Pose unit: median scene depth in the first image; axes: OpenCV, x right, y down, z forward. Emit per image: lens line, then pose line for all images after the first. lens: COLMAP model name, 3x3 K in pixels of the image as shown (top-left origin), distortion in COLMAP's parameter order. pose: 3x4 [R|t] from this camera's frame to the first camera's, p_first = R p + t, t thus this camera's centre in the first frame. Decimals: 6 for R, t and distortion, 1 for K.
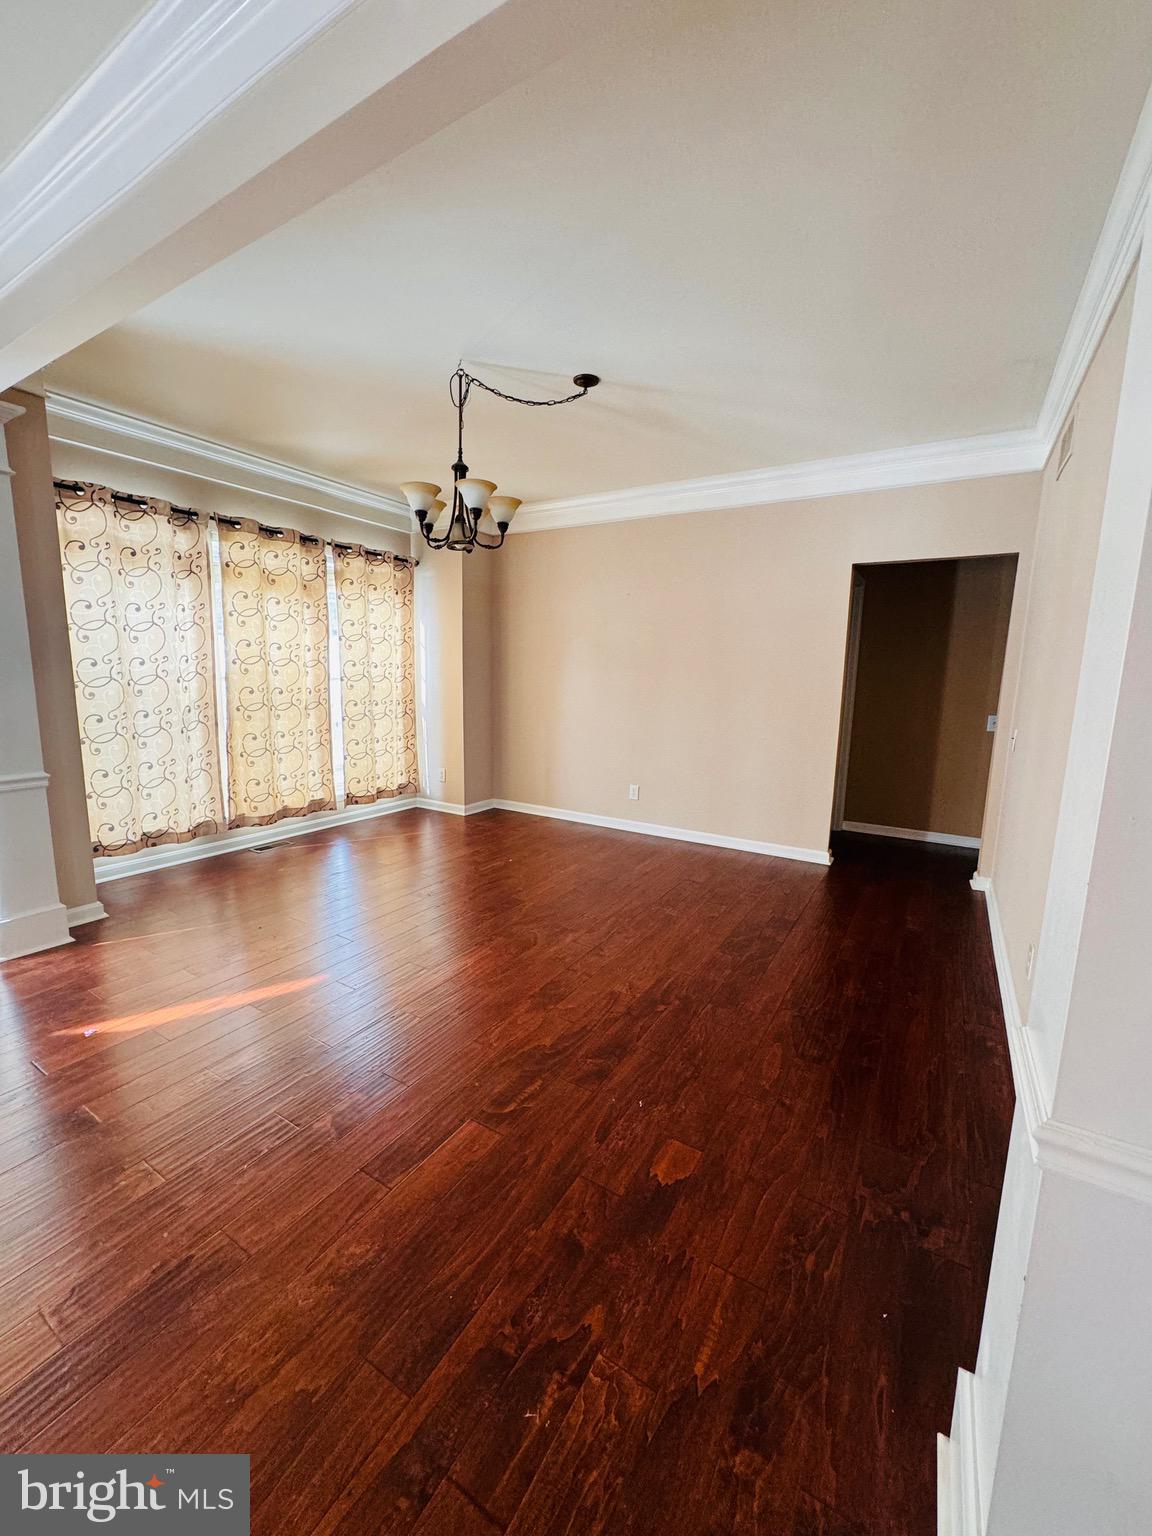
lens RADIAL K [[608.3, 0, 576.5], [0, 608.3, 765.6], [0, 0, 1]] dist [-0.002299, 0.000571]
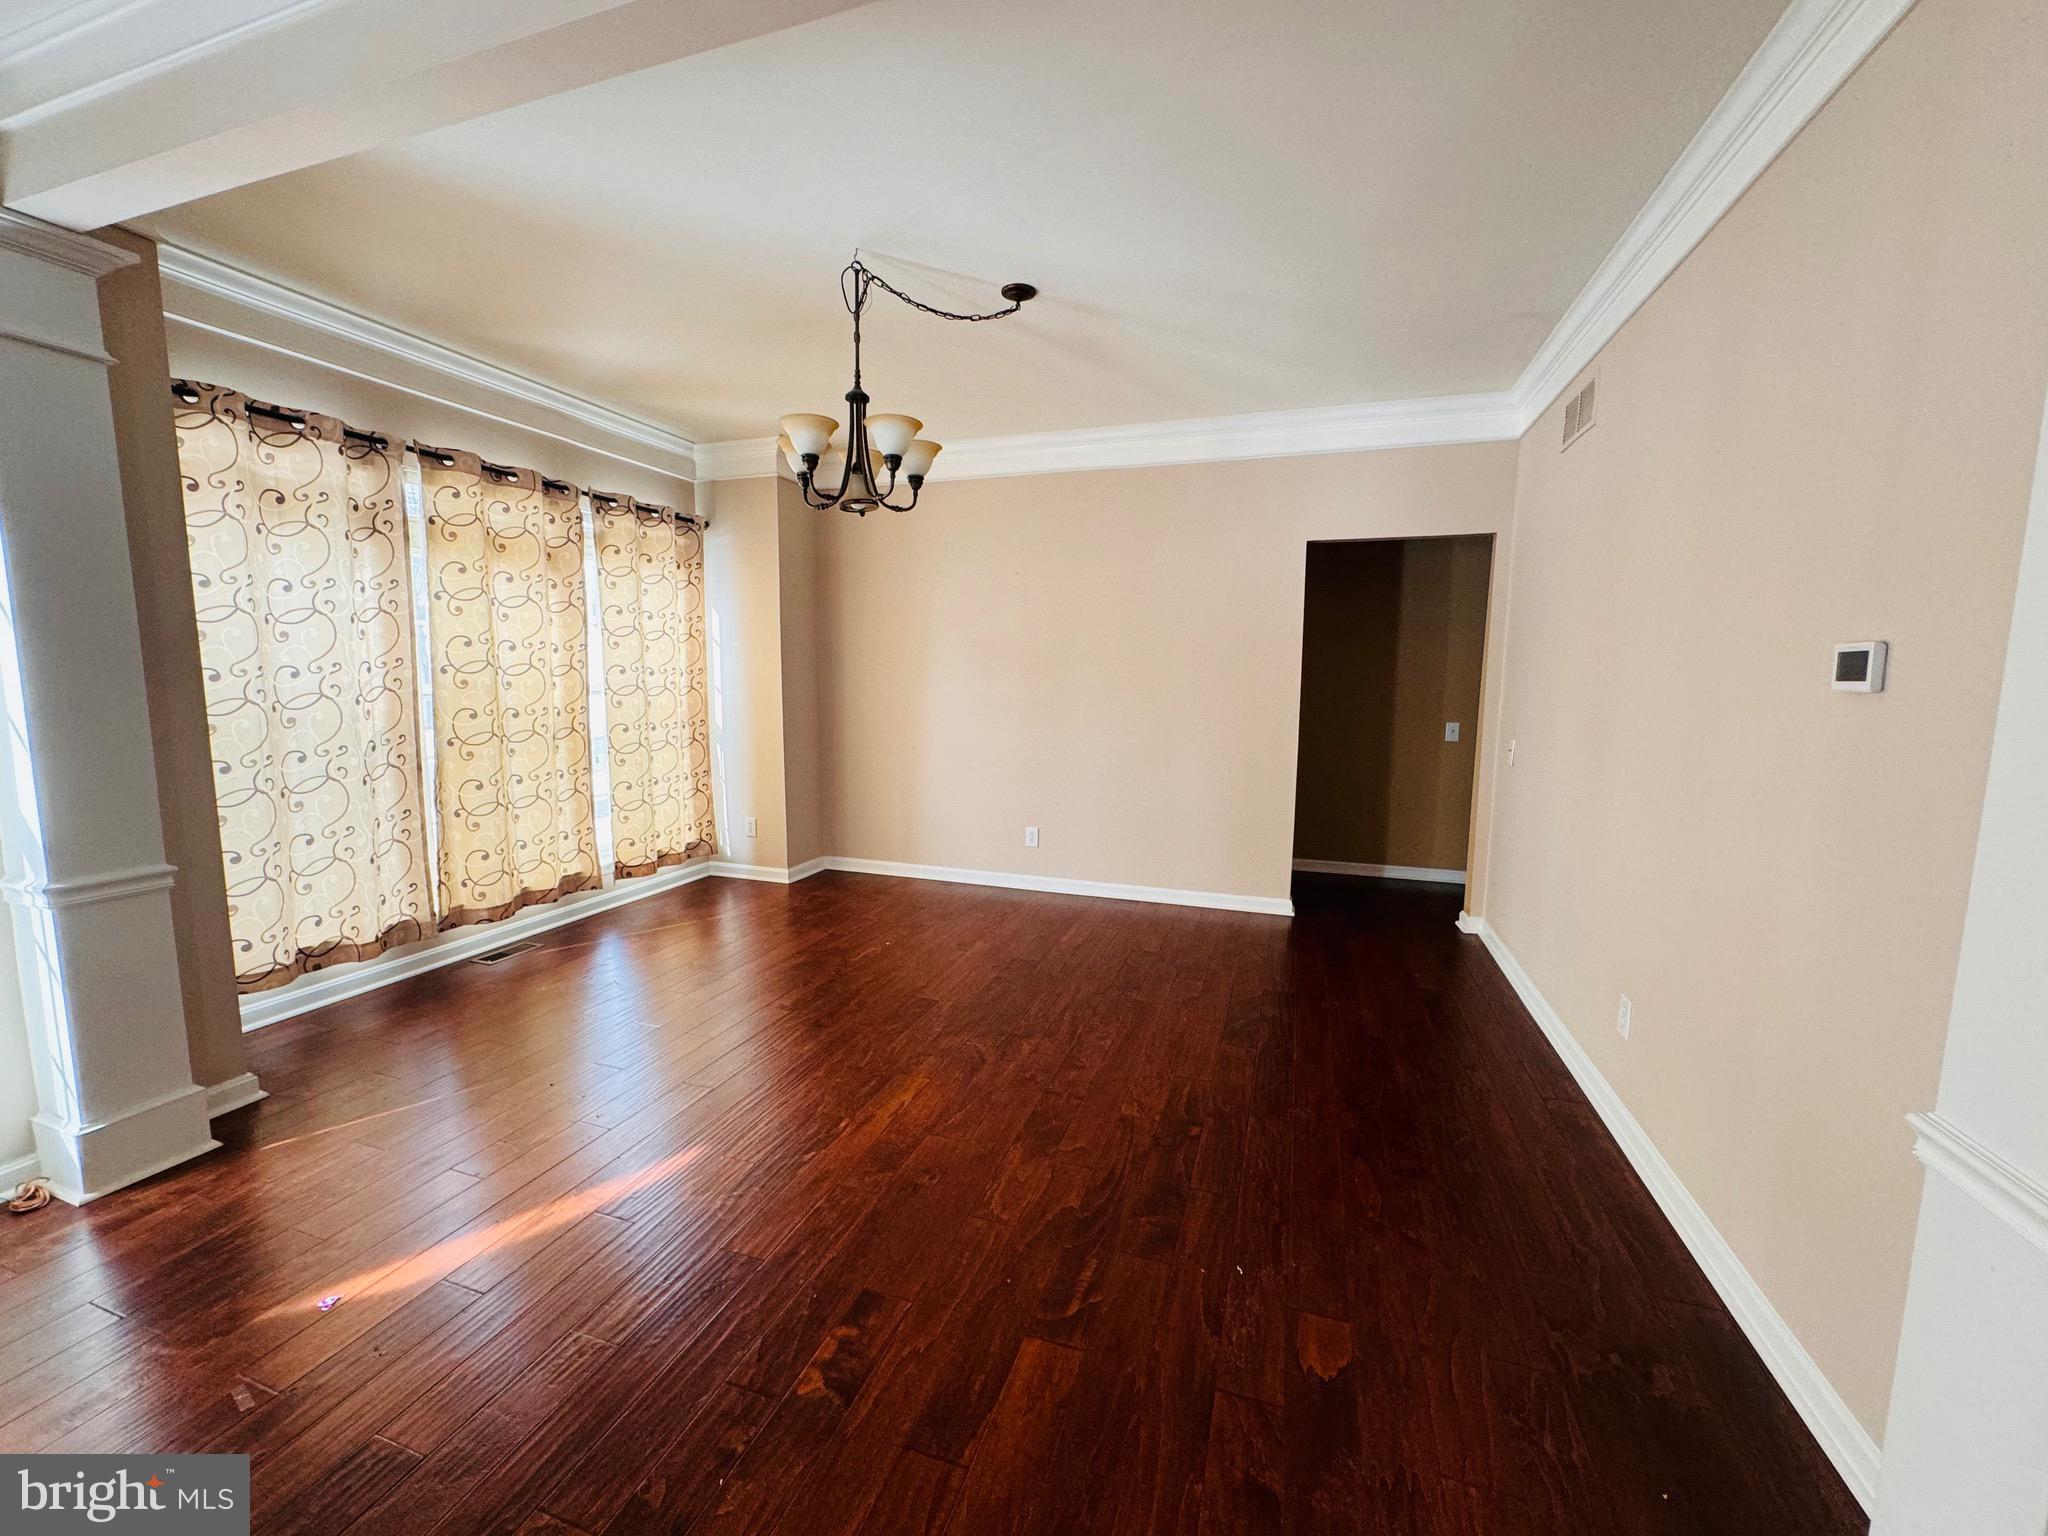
lens RADIAL K [[811.1, 0, 1028.0], [0, 811.1, 768.6], [0, 0, 1]] dist [-0.002299, 0.000571]
pose [[0.976072, -0.037448, 0.214198, -0.161255], [0.044631, 0.998588, -0.028795, -0.015415], [-0.212817, 0.037666, 0.976366, 0.036915]]
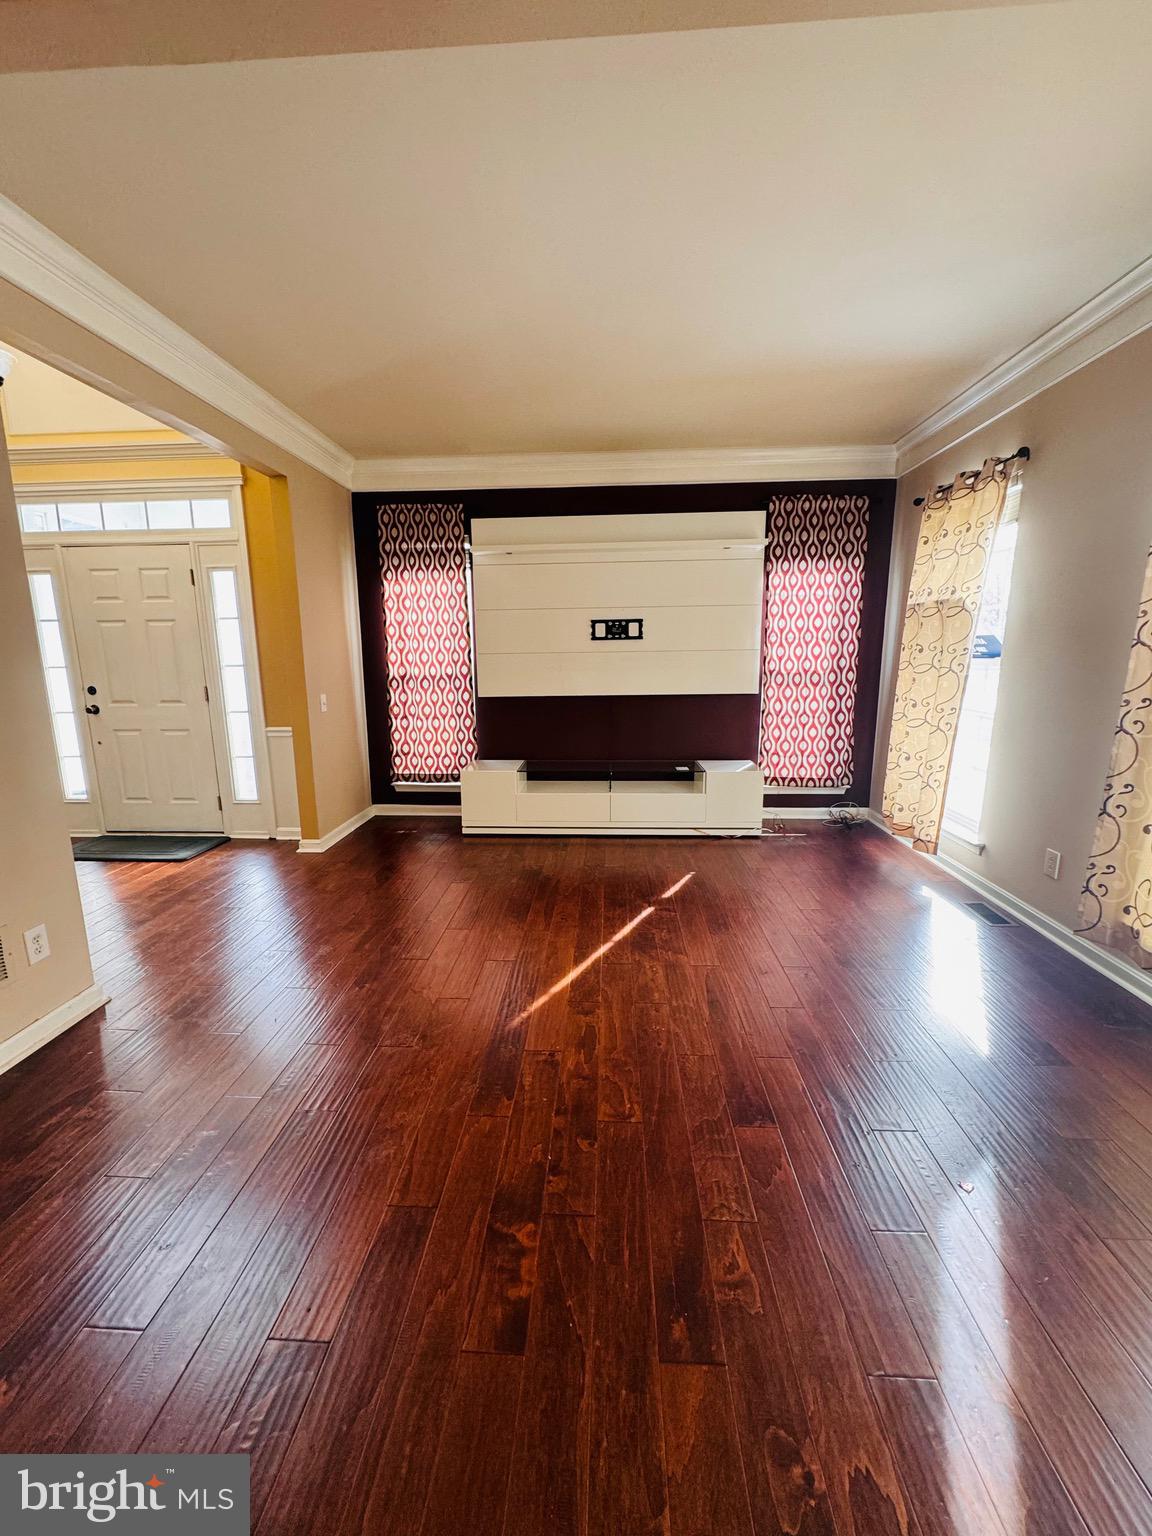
lens RADIAL K [[608.3, 0, 574.3], [0, 608.3, 761.8], [0, 0, 1]] dist [-0.002299, 0.000571]
pose [[-0.882094, 0.082999, -0.463704, -0.007003], [-0.074965, 0.947080, 0.312122, -0.181330], [0.465070, 0.310083, -0.829191, 1.159112]]
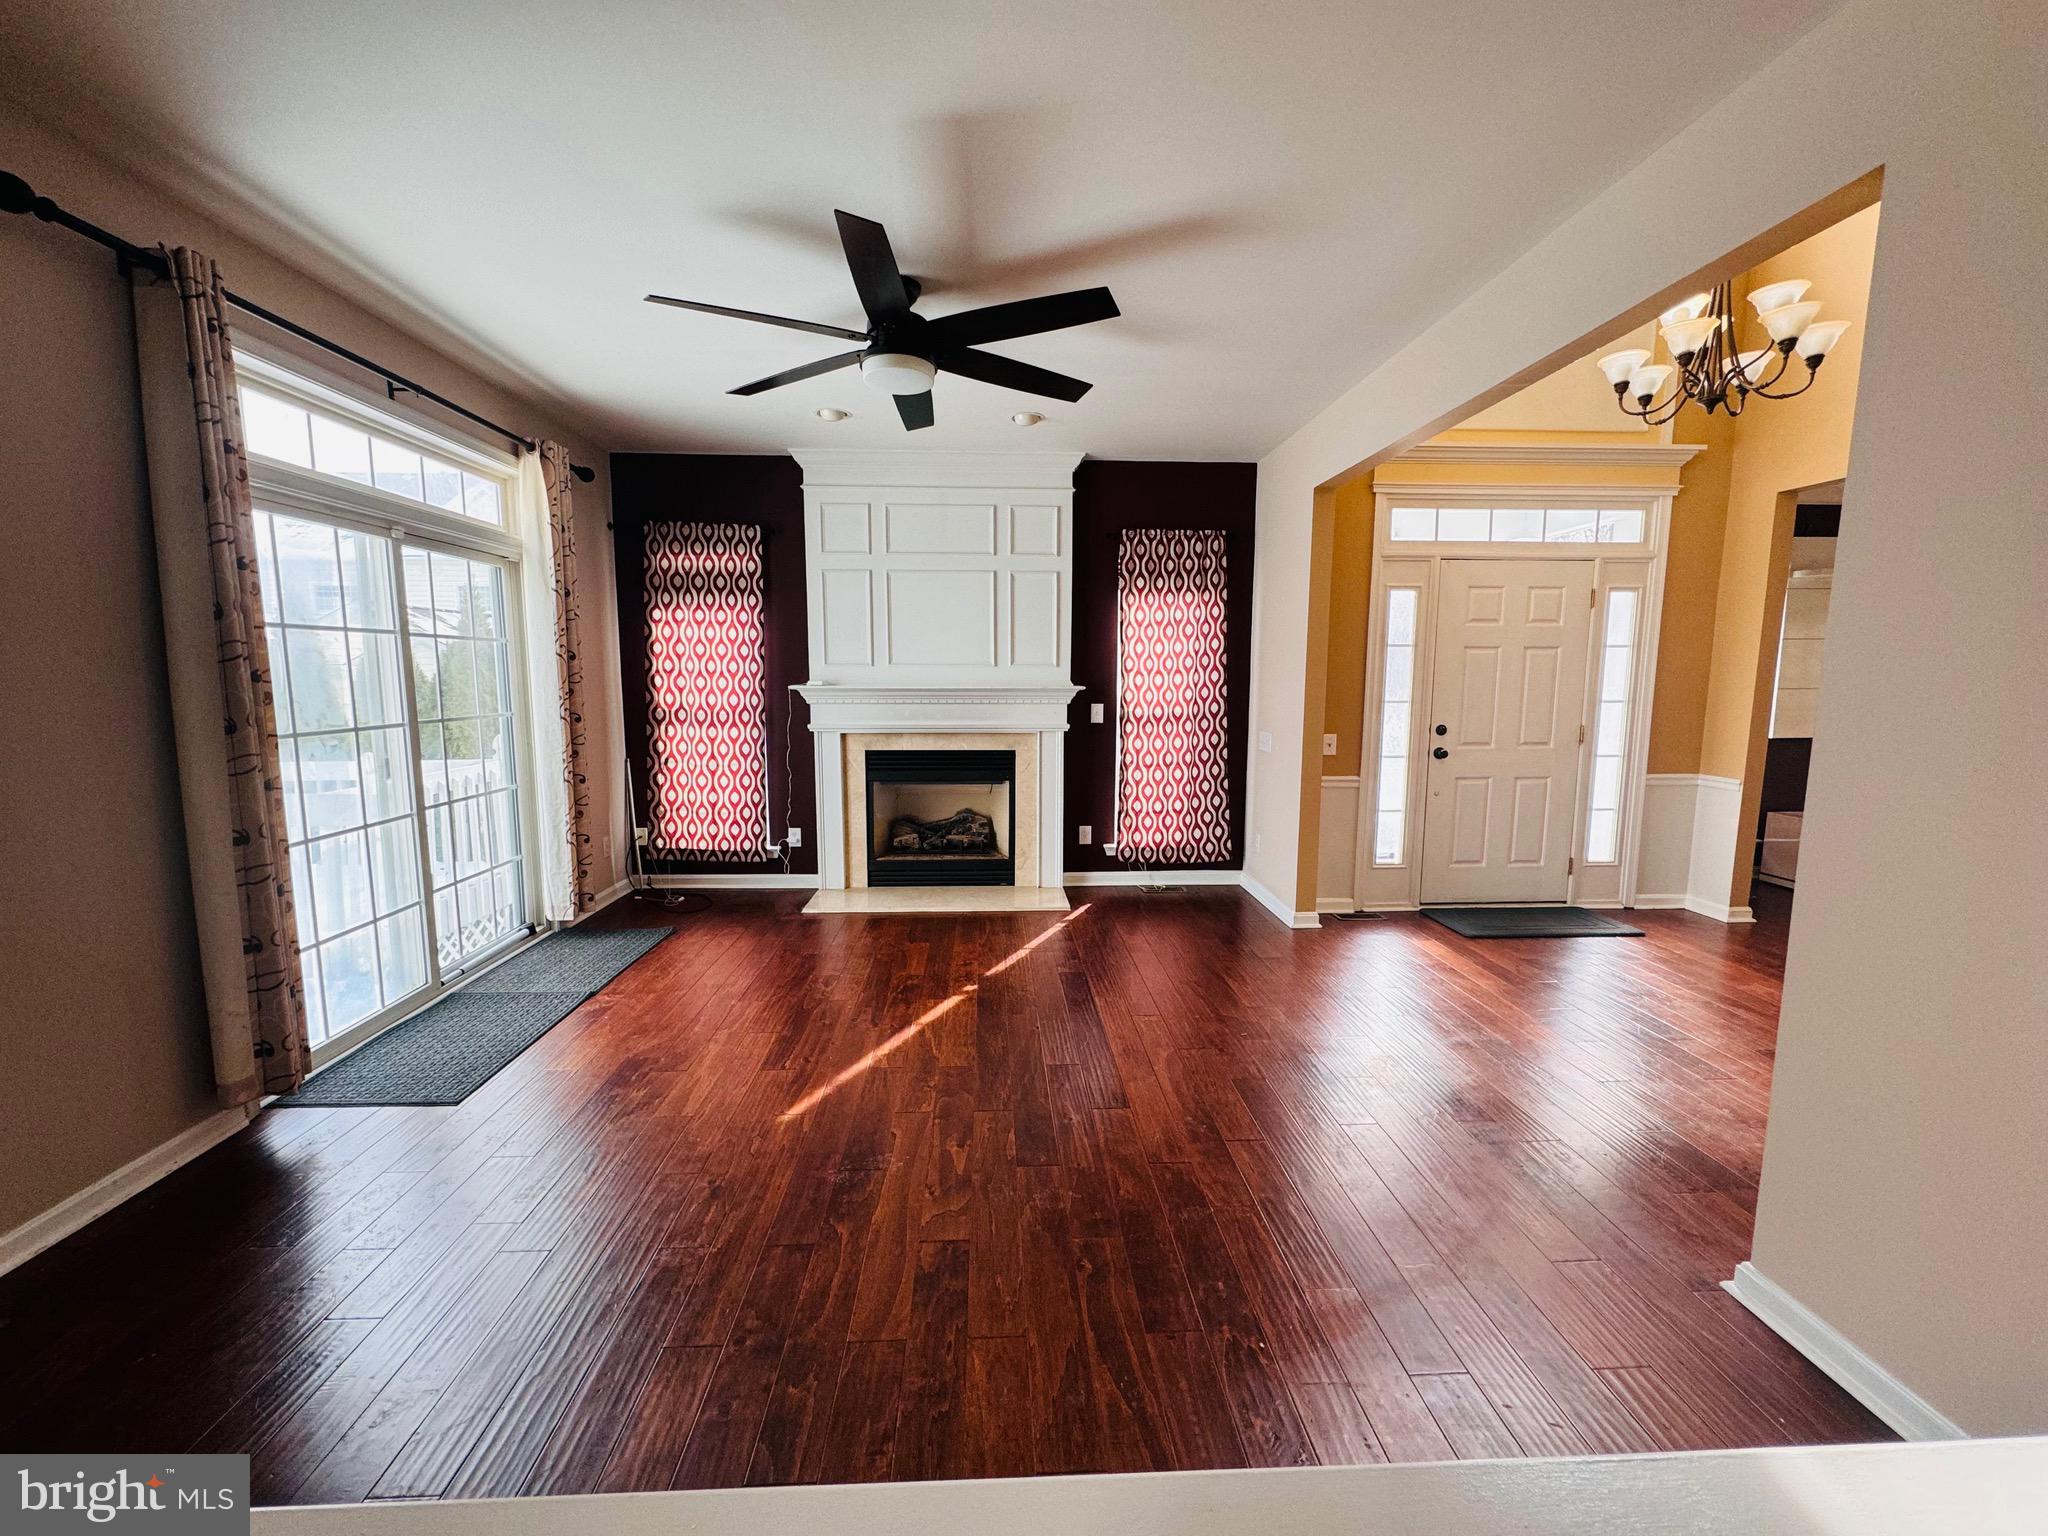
lens RADIAL K [[811.1, 0, 1025.8], [0, 811.1, 766.6], [0, 0, 1]] dist [-0.002299, 0.000571]
pose [[-0.827100, 0.045837, -0.560182, 2.737467], [-0.097823, 0.969717, 0.223783, 0.066185], [0.553476, 0.239889, -0.797570, -0.224417]]
